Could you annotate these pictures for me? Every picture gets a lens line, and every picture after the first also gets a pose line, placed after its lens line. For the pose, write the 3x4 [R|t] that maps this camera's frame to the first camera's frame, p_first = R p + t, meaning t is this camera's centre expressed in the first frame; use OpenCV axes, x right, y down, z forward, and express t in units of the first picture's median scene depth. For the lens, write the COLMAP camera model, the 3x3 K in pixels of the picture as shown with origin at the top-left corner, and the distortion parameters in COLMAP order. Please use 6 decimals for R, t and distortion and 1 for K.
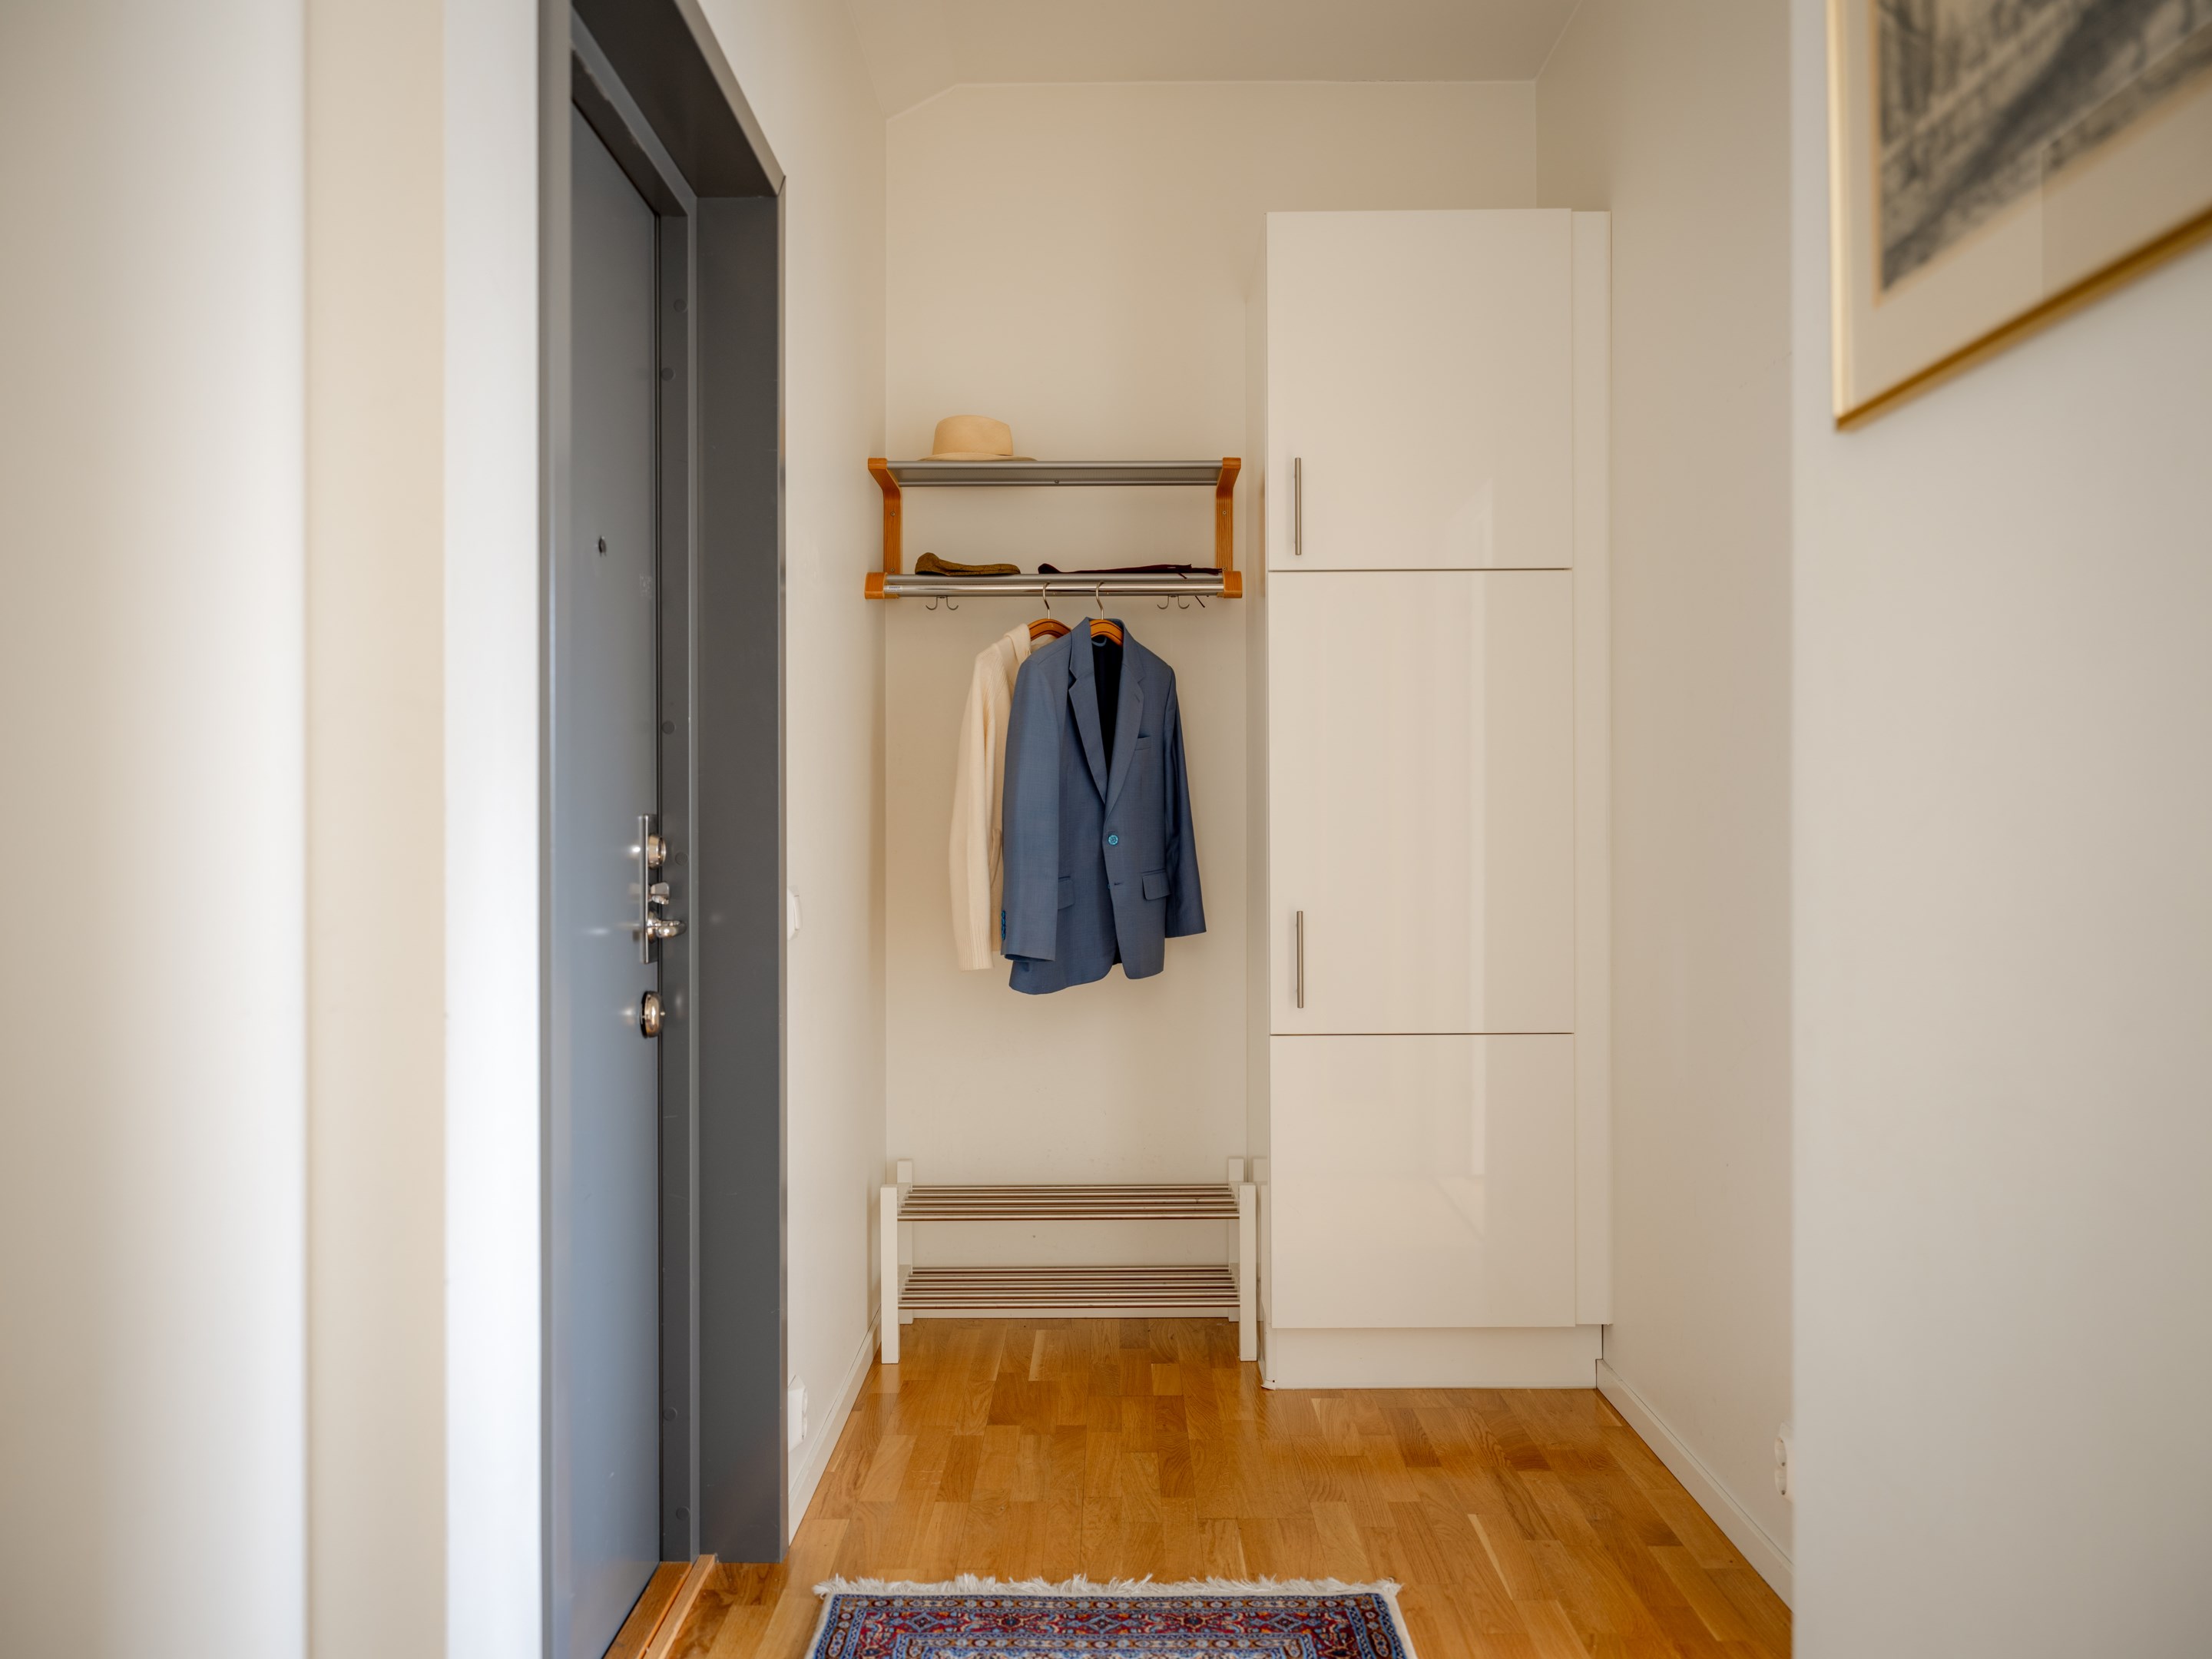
lens RADIAL K [[1613.4, 0, 1106.0], [0, 1613.4, 829.5], [0, 0, 1]] dist [0.000365, 0.000053]
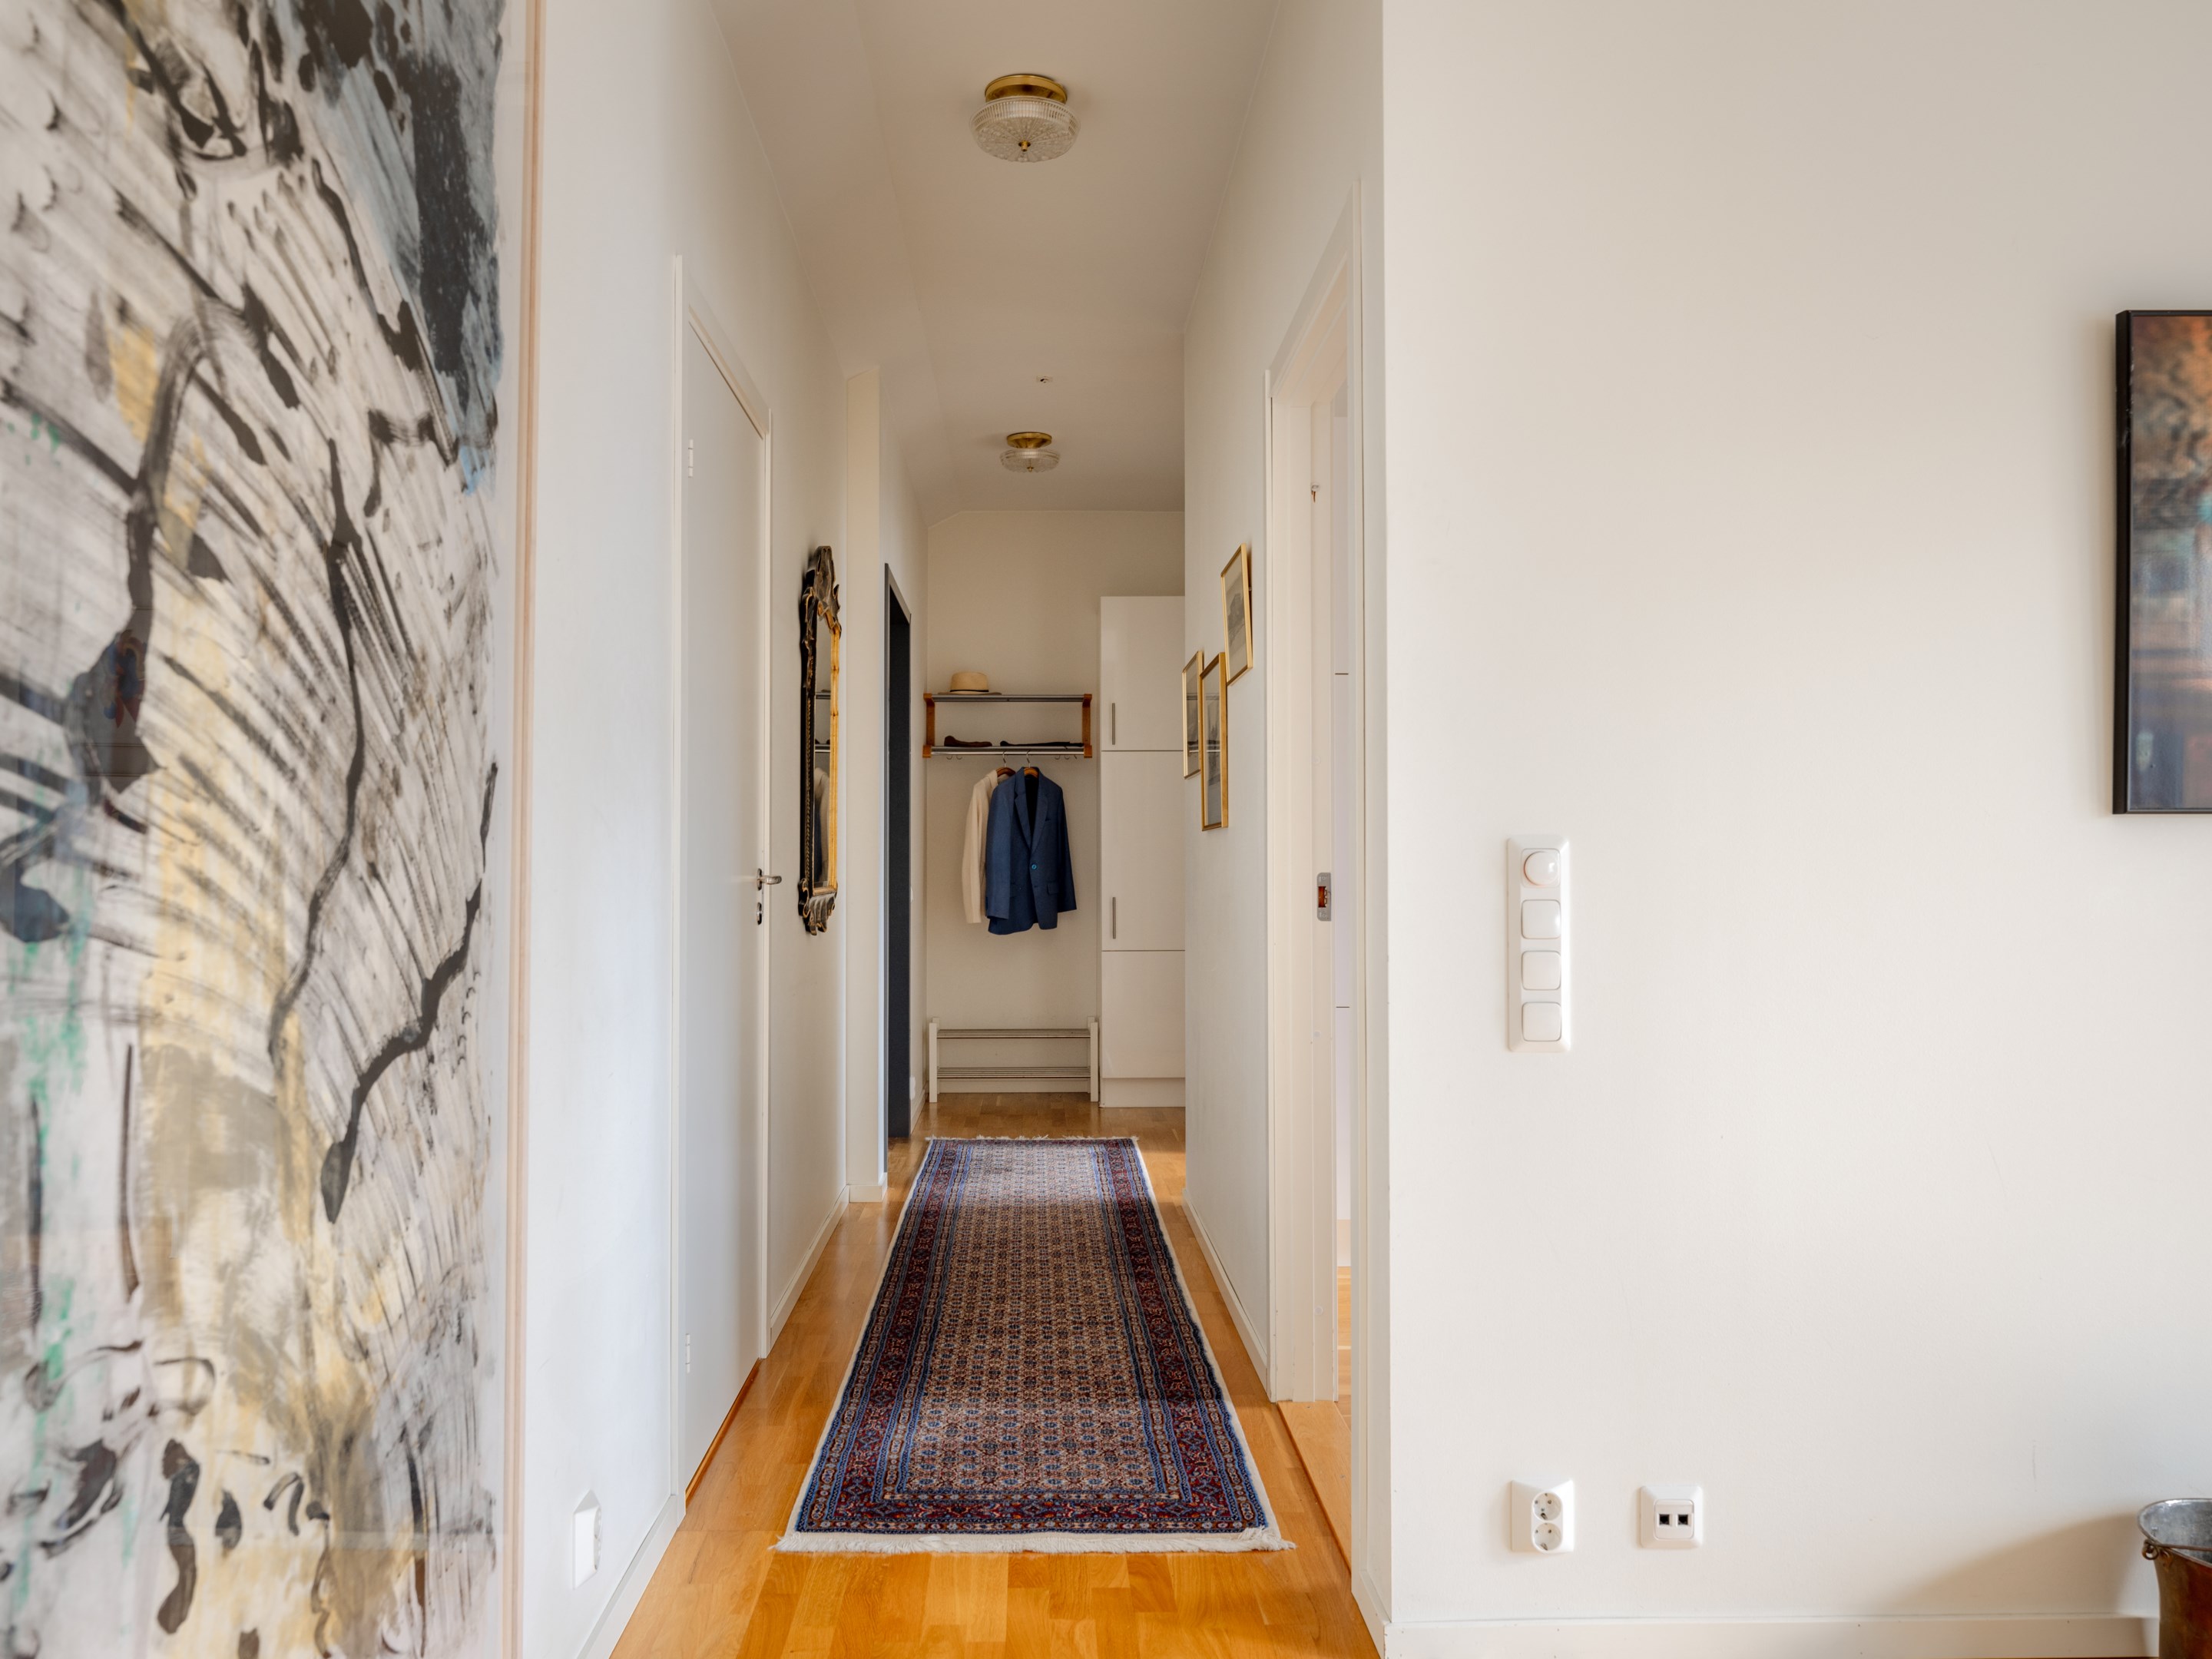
lens RADIAL K [[1551.1, 0, 1106.0], [0, 1551.1, 829.5], [0, 0, 1]] dist [-0.001507, -0.000126]
pose [[0.999052, 0.000325, 0.043536, 0.009863], [0.000888, 0.999612, -0.027833, 0.013872], [-0.043529, 0.027845, 0.998664, -1.112978]]
